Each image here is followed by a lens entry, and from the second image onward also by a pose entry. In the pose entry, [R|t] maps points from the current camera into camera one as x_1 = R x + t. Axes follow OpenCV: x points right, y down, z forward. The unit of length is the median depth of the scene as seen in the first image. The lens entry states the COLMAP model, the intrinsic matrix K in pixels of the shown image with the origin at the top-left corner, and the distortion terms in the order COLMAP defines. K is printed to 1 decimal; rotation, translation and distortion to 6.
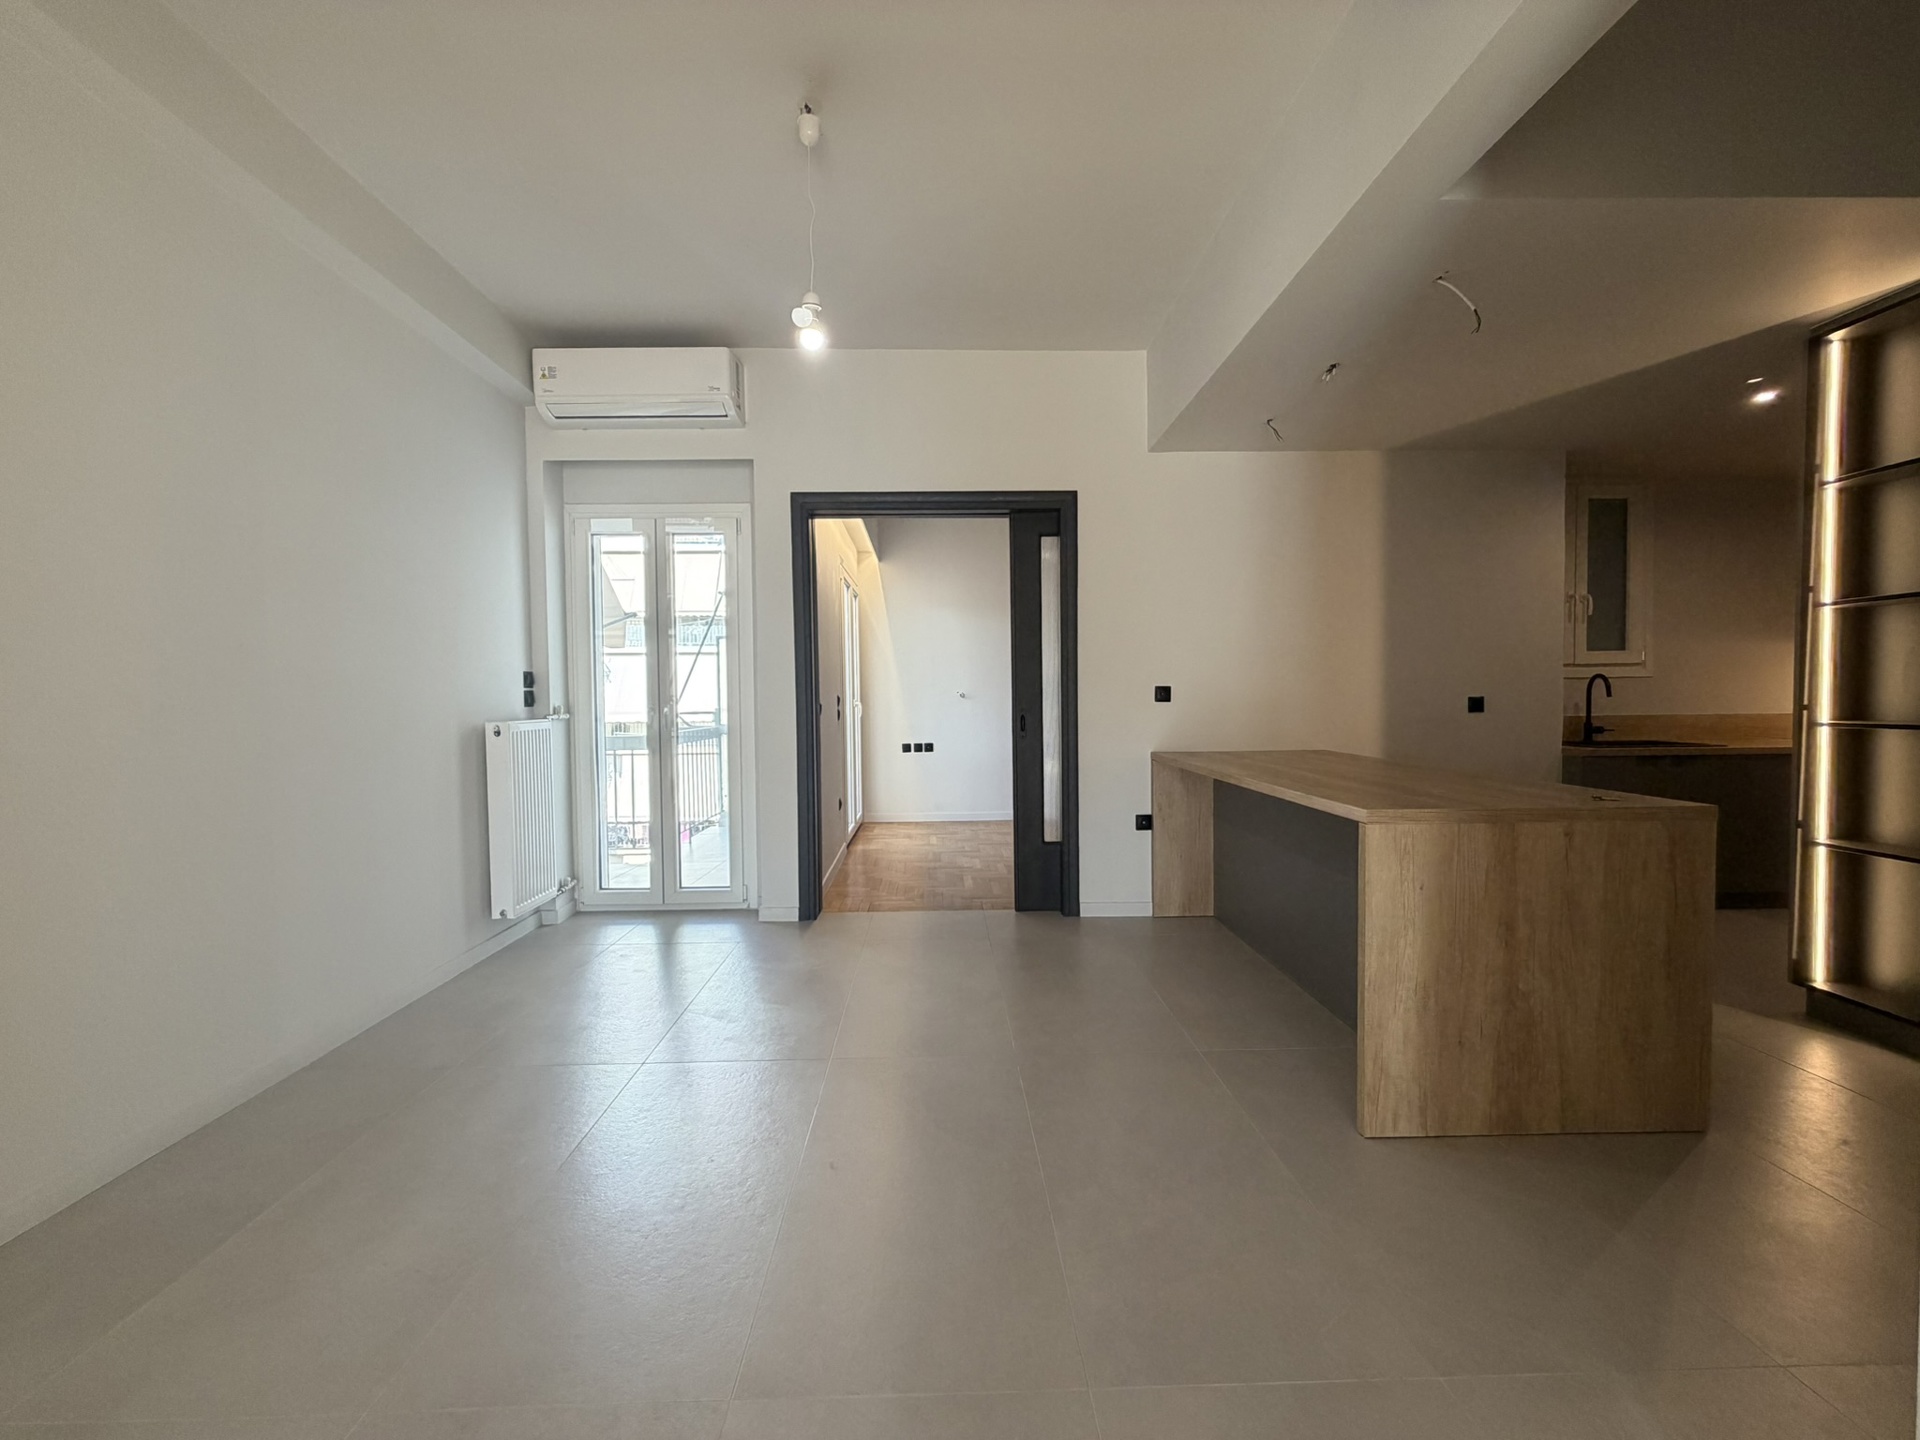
lens RADIAL K [[763.4, 0, 955.0], [0, 763.4, 718.9], [0, 0, 1]] dist [0.001197, -0.000405]
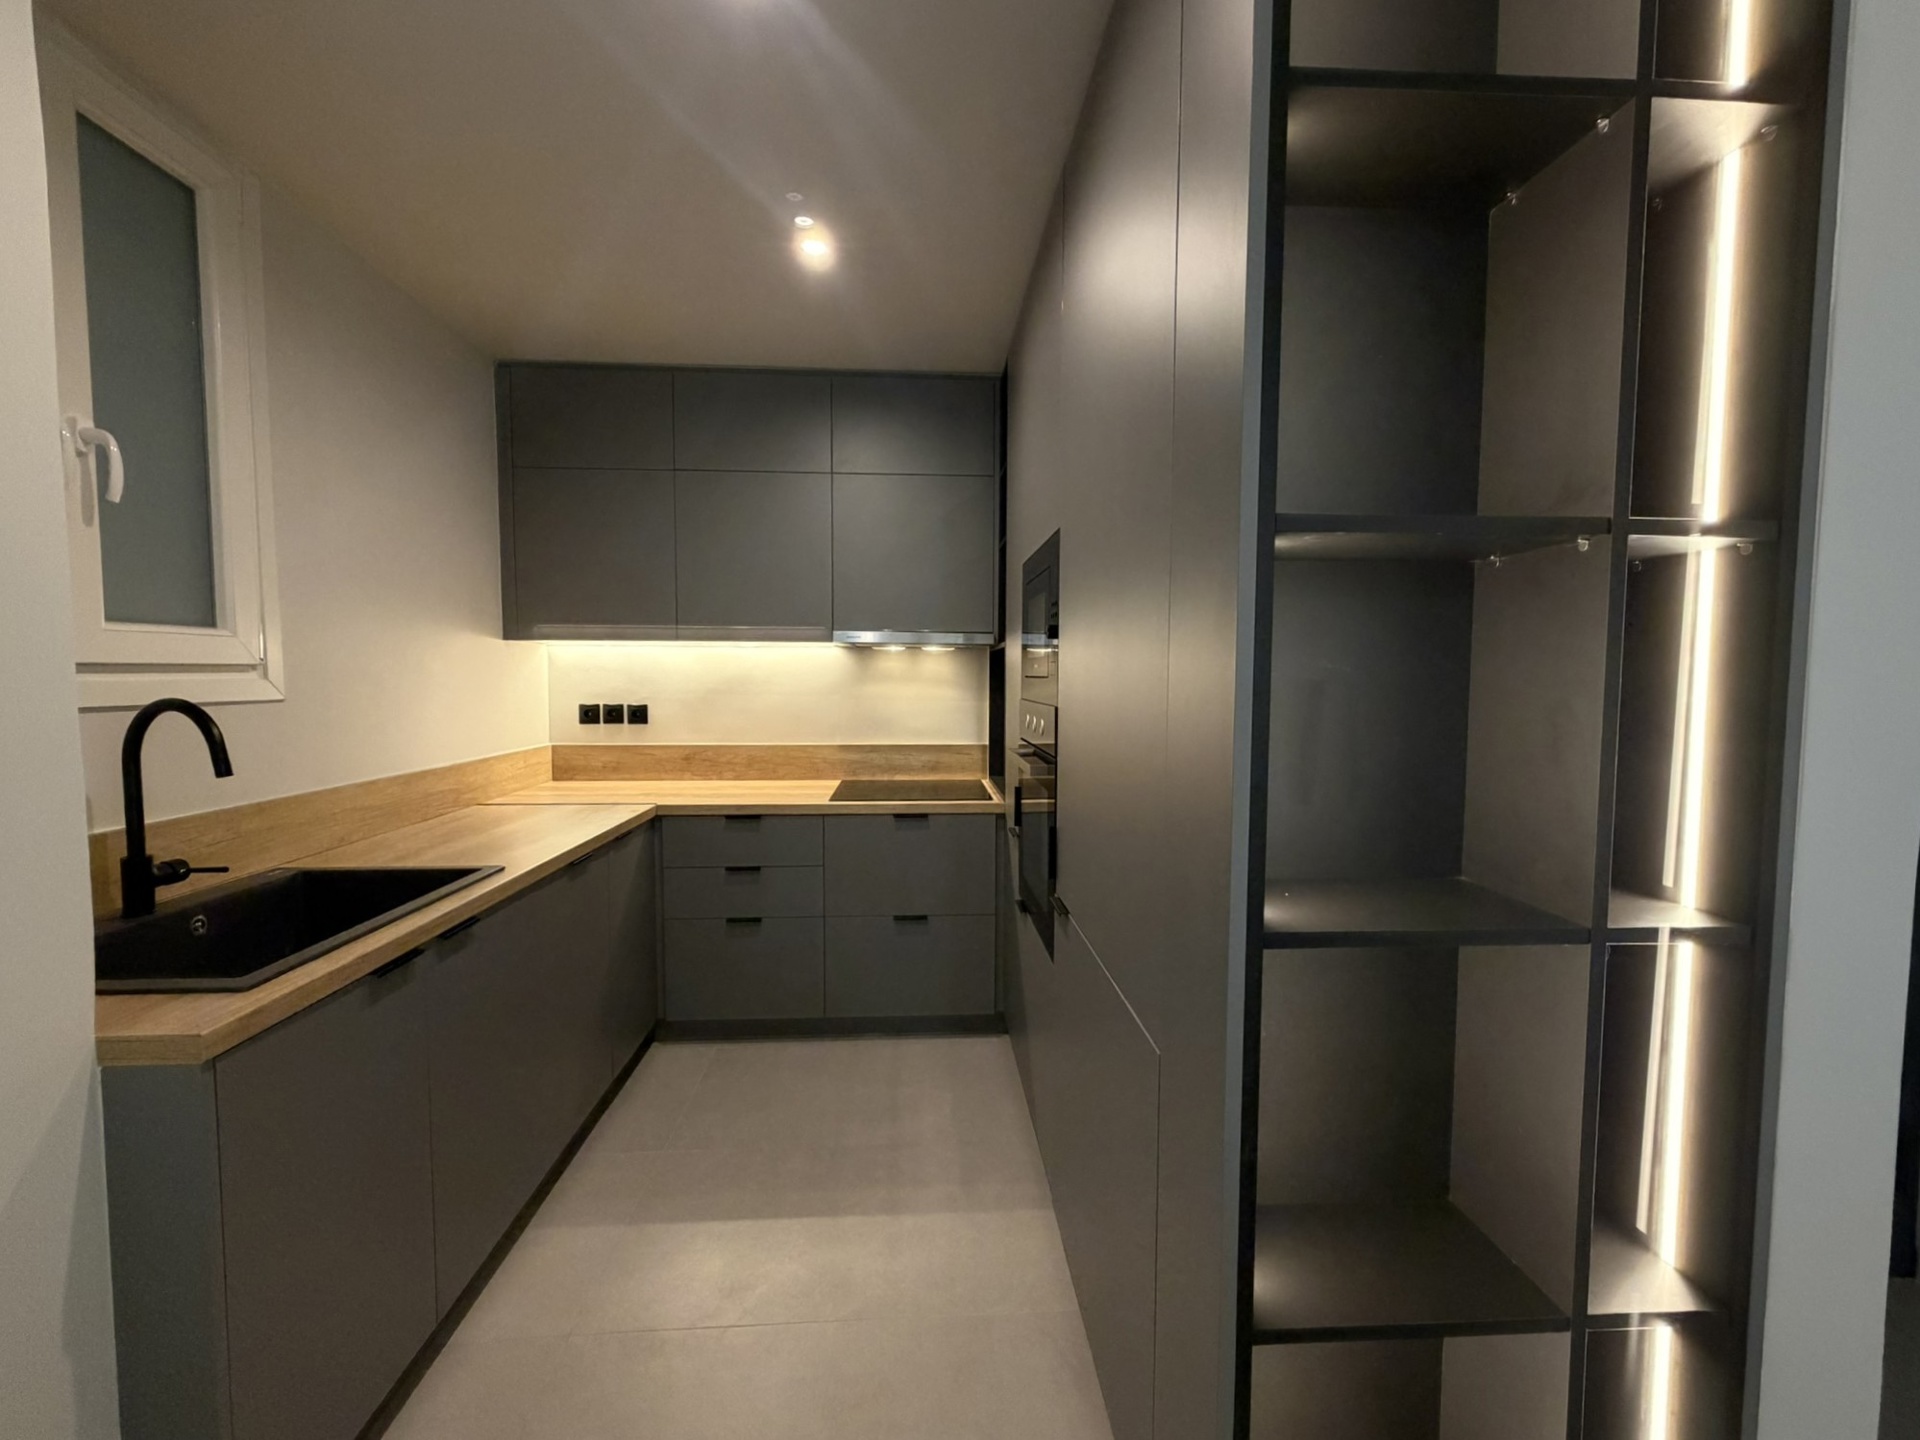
lens RADIAL K [[783.0, 0, 960.0], [0, 783.0, 720.0], [0, 0, 1]] dist [0.001083, -0.000128]
pose [[-0.046383, -0.045634, 0.997881, 0.502254], [0.025845, 0.998567, 0.046867, -0.055707], [-0.998589, 0.027964, -0.045137, 0.682786]]
